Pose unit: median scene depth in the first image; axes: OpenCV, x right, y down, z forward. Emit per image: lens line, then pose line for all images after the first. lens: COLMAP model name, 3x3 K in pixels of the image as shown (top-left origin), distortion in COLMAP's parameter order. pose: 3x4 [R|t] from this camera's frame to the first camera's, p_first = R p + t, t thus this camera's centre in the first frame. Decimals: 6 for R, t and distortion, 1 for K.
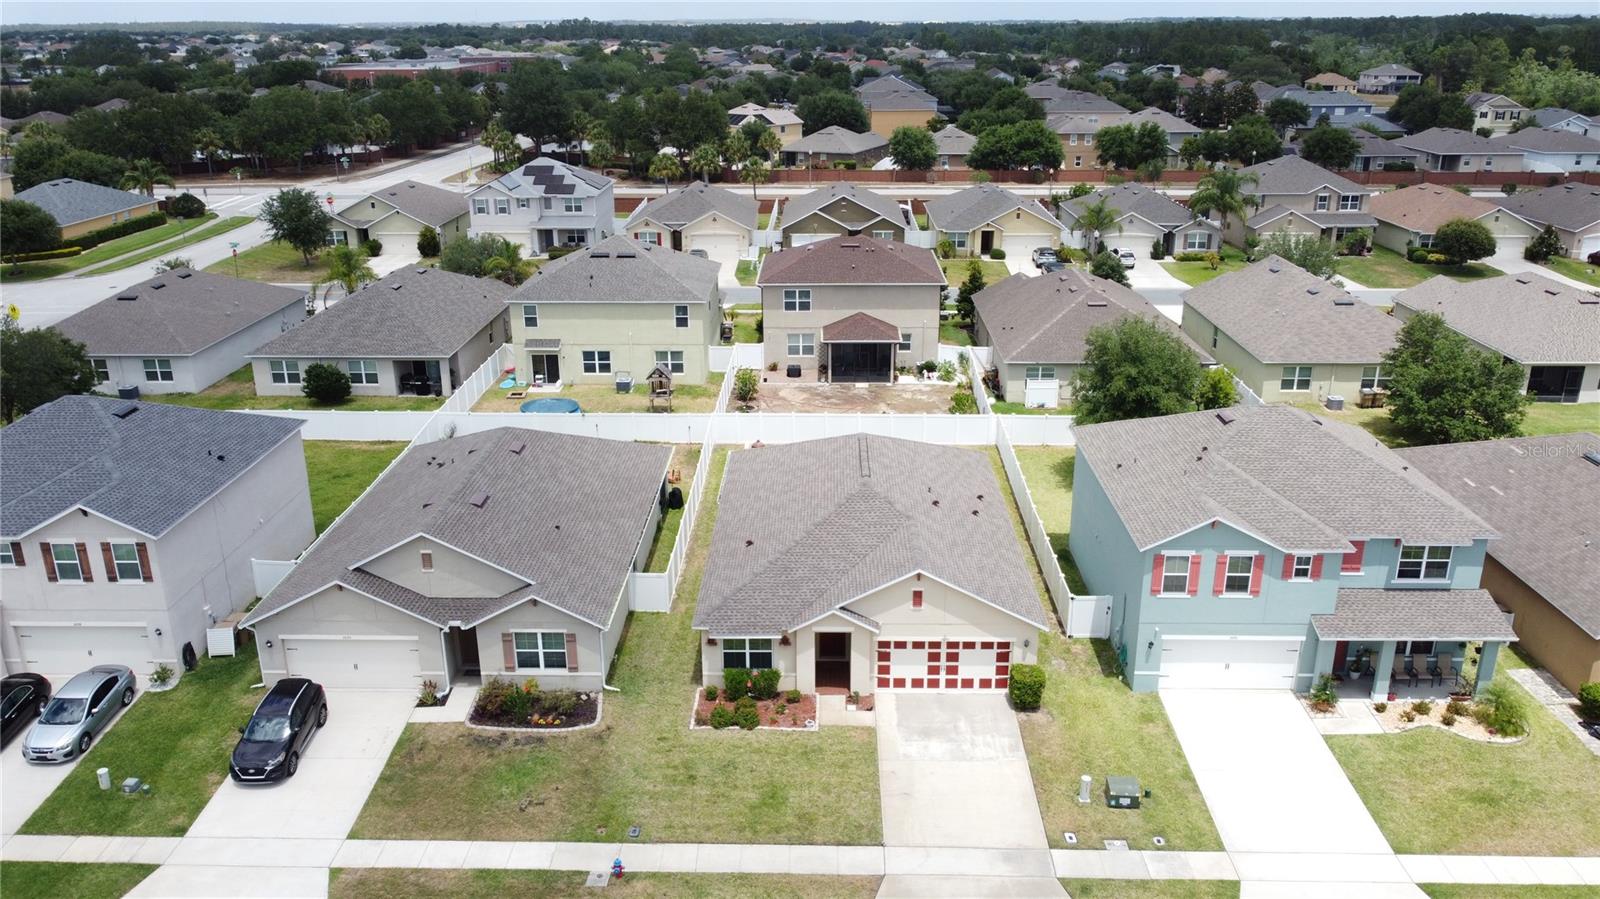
lens RADIAL K [[1199.7, 0, 799.7], [0, 1199.7, 461.3], [0, 0, 1]] dist [0.007510, -0.008170]
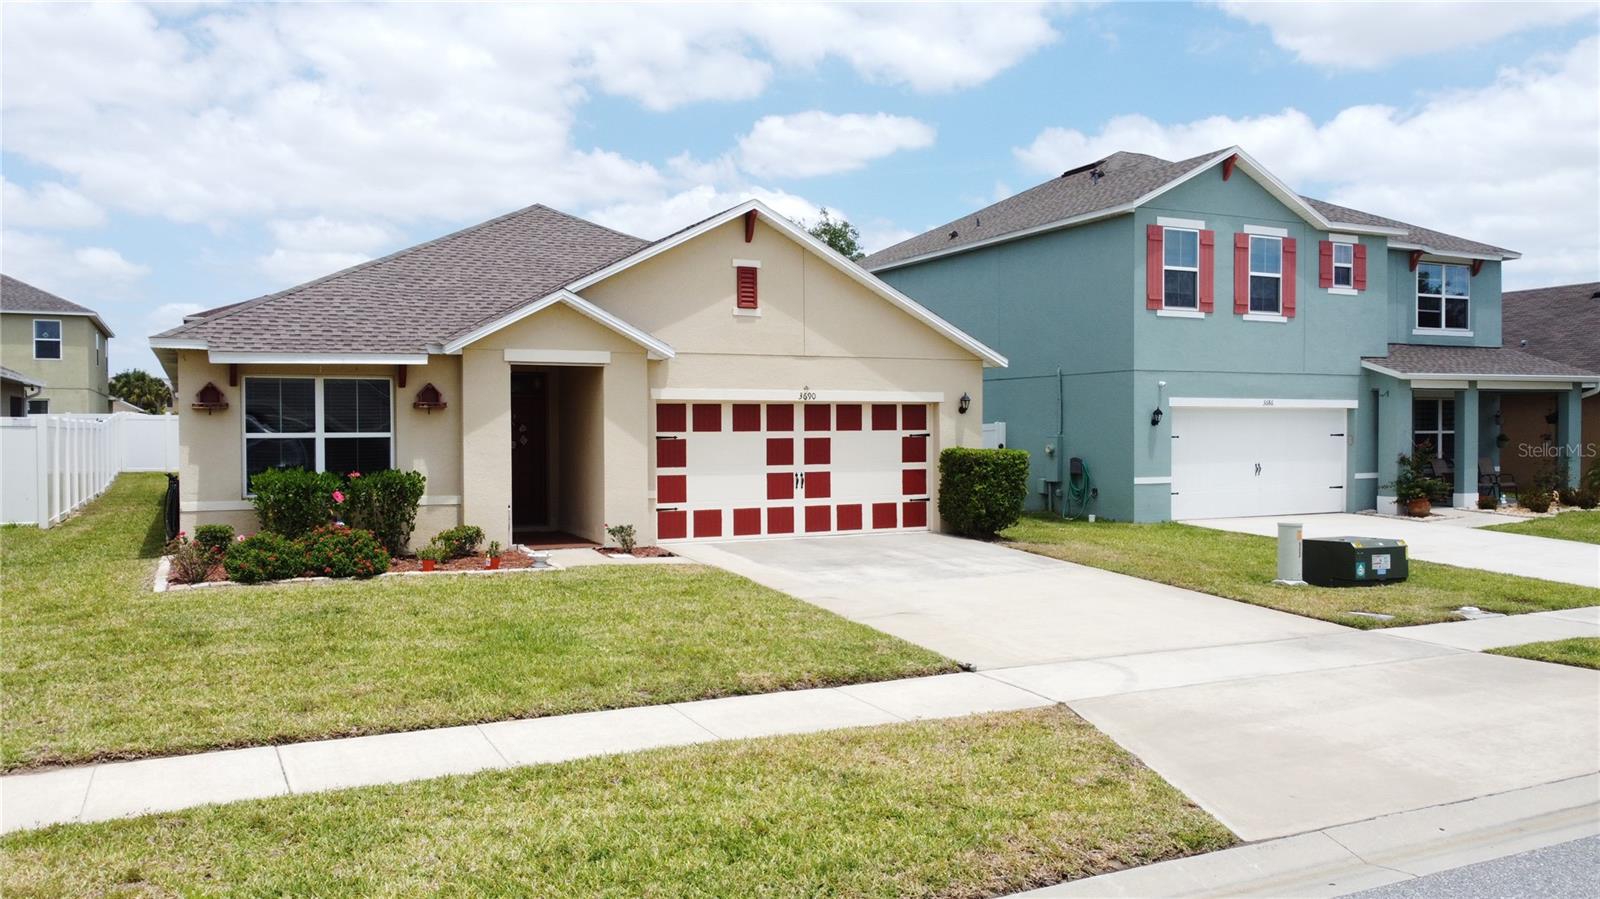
lens RADIAL K [[1208.0, 0, 800.0], [0, 1208.0, 449.5], [0, 0, 1]] dist [0.004771, -0.003479]
pose [[0.884968, -0.004736, 0.465628, -0.086634], [0.157344, 0.944174, -0.289443, 0.294556], [-0.438264, 0.329412, 0.836309, 0.639881]]
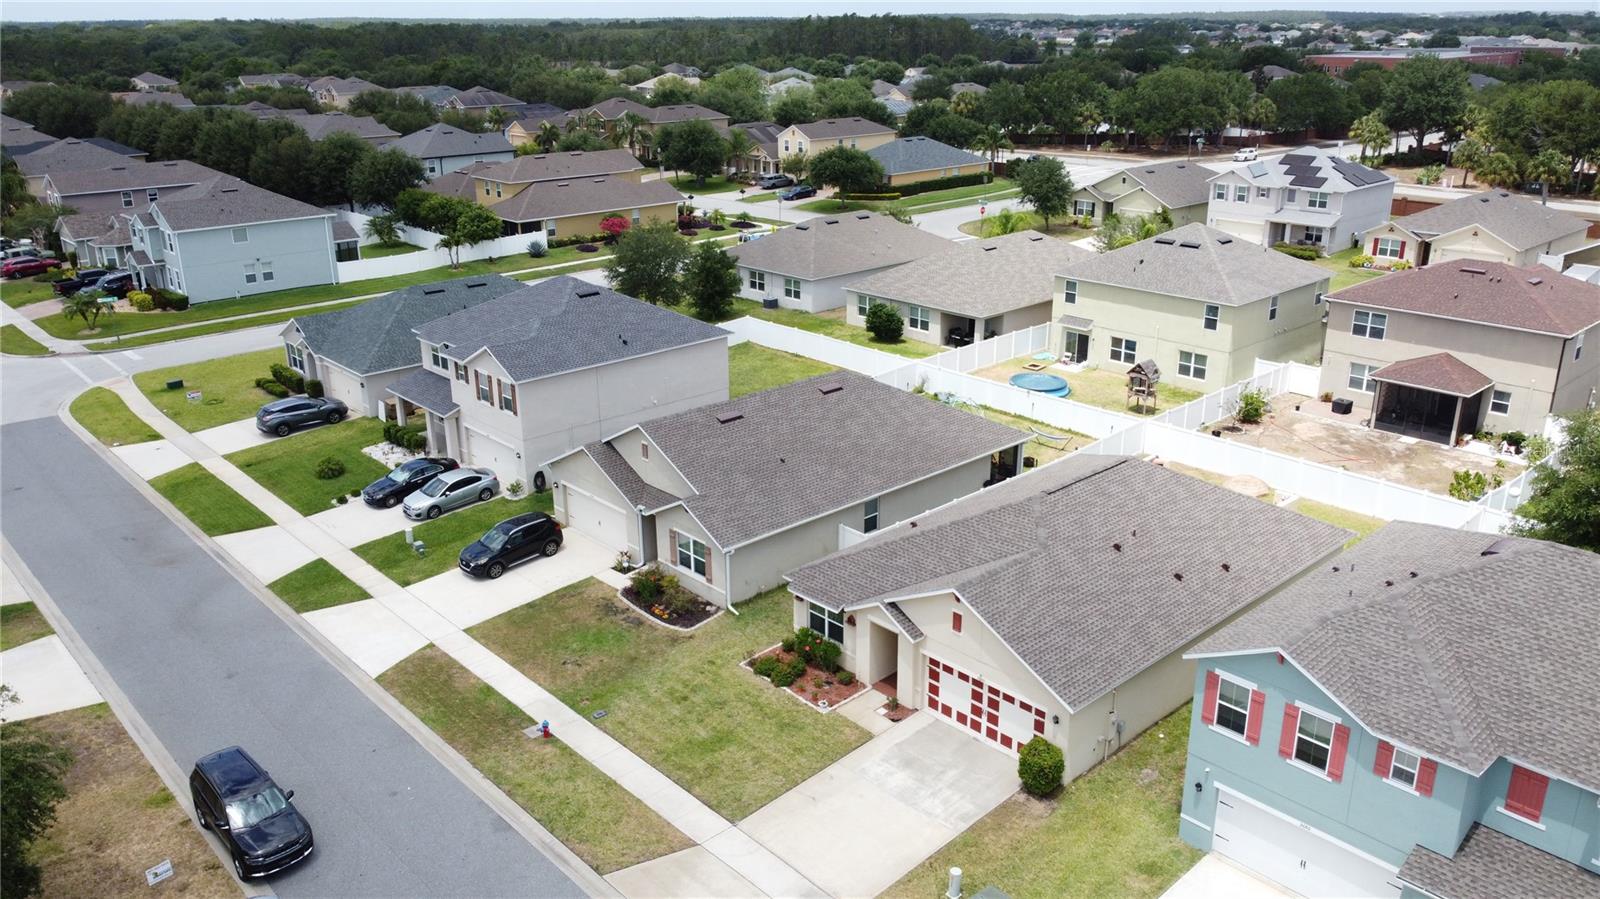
lens RADIAL K [[1199.7, 0, 799.7], [0, 1199.7, 461.3], [0, 0, 1]] dist [0.007510, -0.008170]
pose [[0.695884, 0.247500, -0.674158, 0.582245], [-0.242018, 0.964646, 0.104329, -0.065010], [0.676146, 0.090558, 0.731181, 0.254337]]
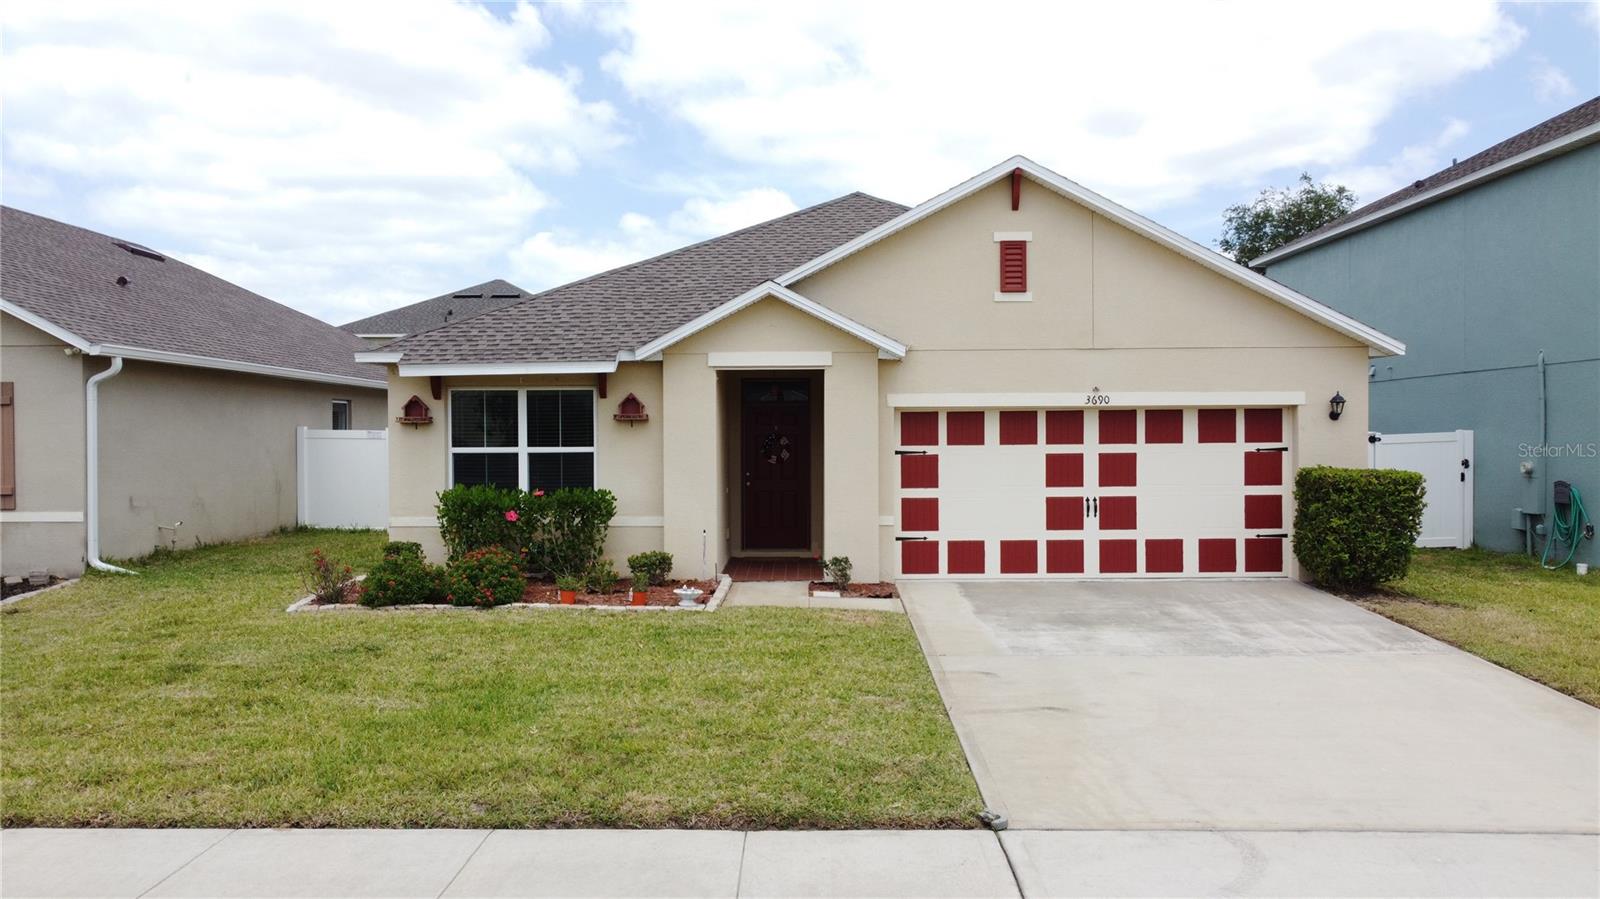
lens RADIAL K [[1208.0, 0, 800.0], [0, 1208.0, 449.5], [0, 0, 1]] dist [0.004771, -0.003479]
pose [[0.999900, 0.000504, 0.014147, 0.031378], [0.004232, 0.943017, -0.332718, 0.277072], [-0.013509, 0.332745, 0.942920, 0.680796]]
